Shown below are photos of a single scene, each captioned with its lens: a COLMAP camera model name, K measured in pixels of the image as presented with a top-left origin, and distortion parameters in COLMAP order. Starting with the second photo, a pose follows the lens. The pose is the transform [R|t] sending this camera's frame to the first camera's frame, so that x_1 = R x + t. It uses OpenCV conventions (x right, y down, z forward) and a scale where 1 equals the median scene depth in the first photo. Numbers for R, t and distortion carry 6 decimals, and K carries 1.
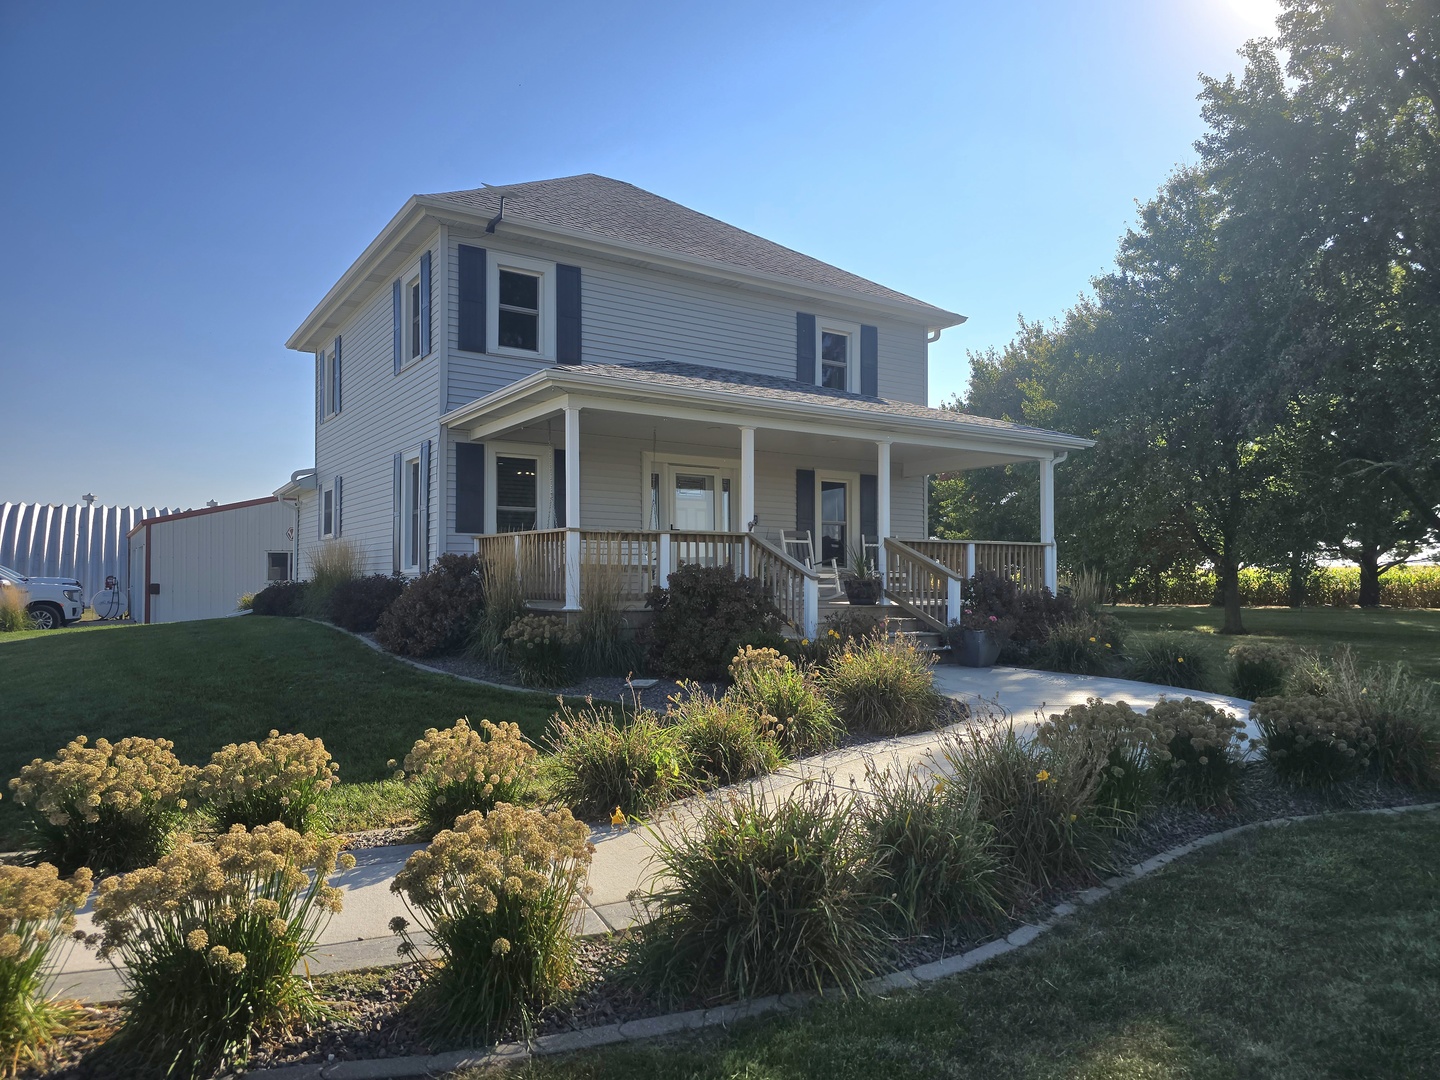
lens RADIAL K [[950.3, 0, 746.7], [0, 950.3, 542.1], [0, 0, 1]] dist [0.046410, -0.040926]
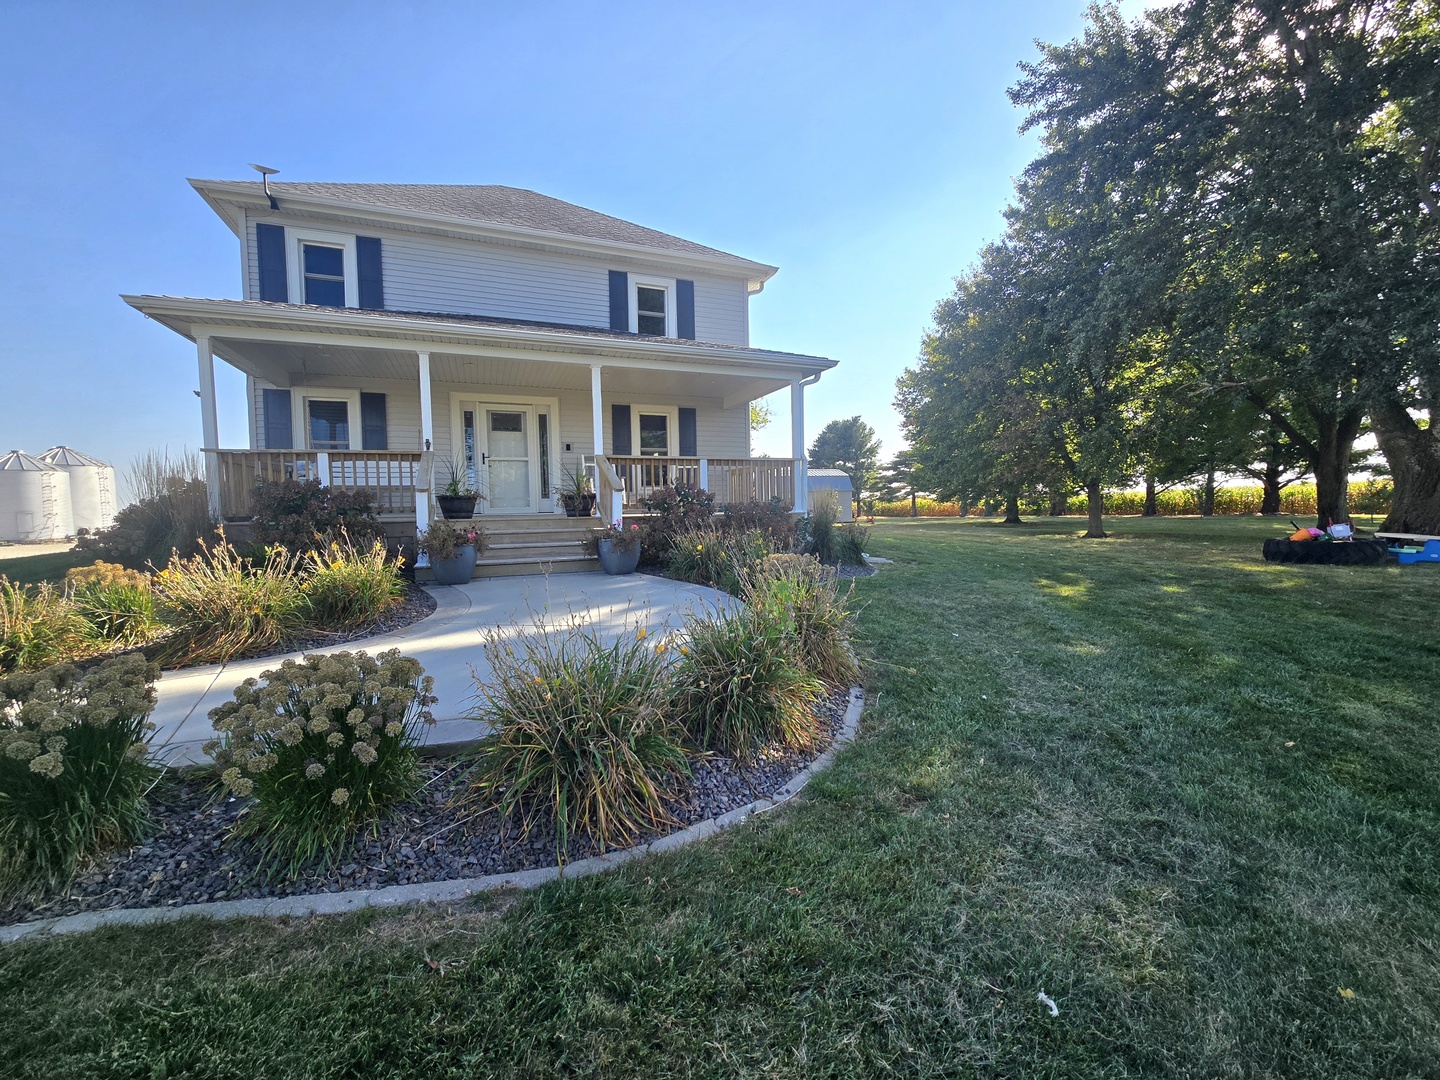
lens RADIAL K [[587.4, 0, 726.1], [0, 587.4, 532.5], [0, 0, 1]] dist [-0.006249, -0.000533]
pose [[0.978652, -0.007446, -0.205388, 0.340044], [0.025290, 0.996112, 0.084390, 0.024302], [0.203961, -0.087783, 0.975036, 0.292172]]
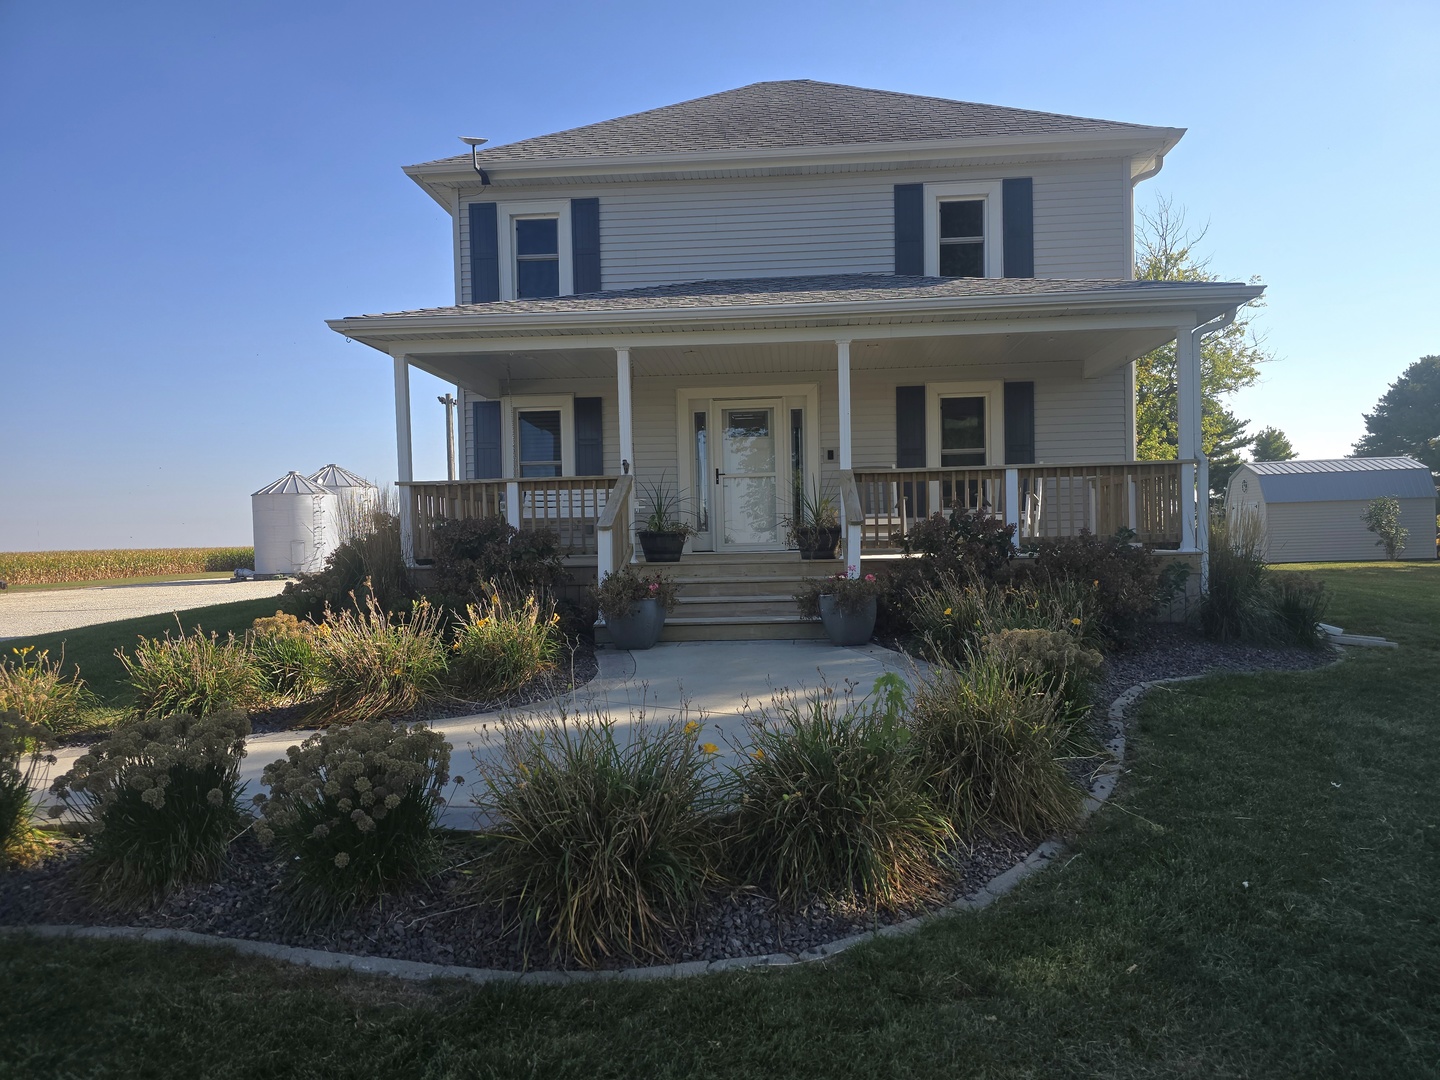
lens RADIAL K [[950.3, 0, 746.7], [0, 950.3, 542.1], [0, 0, 1]] dist [0.046410, -0.040926]
pose [[0.792810, -0.014785, -0.609289, 0.429962], [0.048925, 0.998023, 0.039444, 0.015031], [0.607502, -0.061081, 0.791966, 0.282971]]
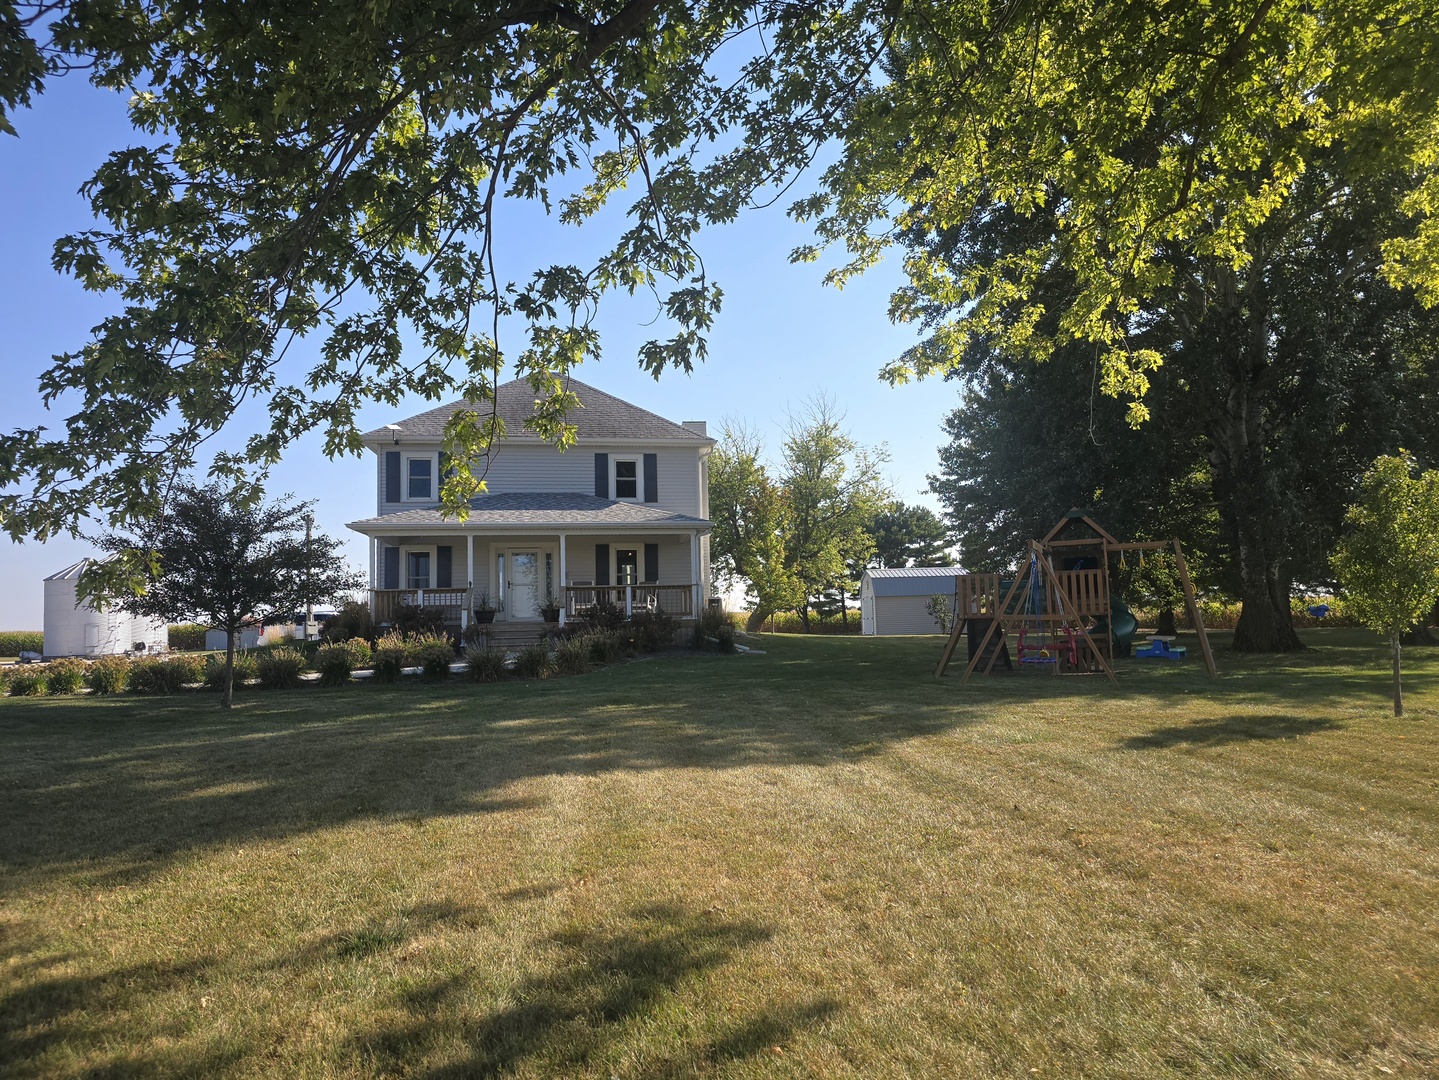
lens RADIAL K [[949.6, 0, 746.2], [0, 949.6, 542.1], [0, 0, 1]] dist [0.046410, -0.040926]
pose [[0.907114, -0.053498, -0.417471, 1.002190], [0.039971, 0.998356, -0.041086, 0.000143], [0.418983, 0.020583, 0.907761, -0.436844]]
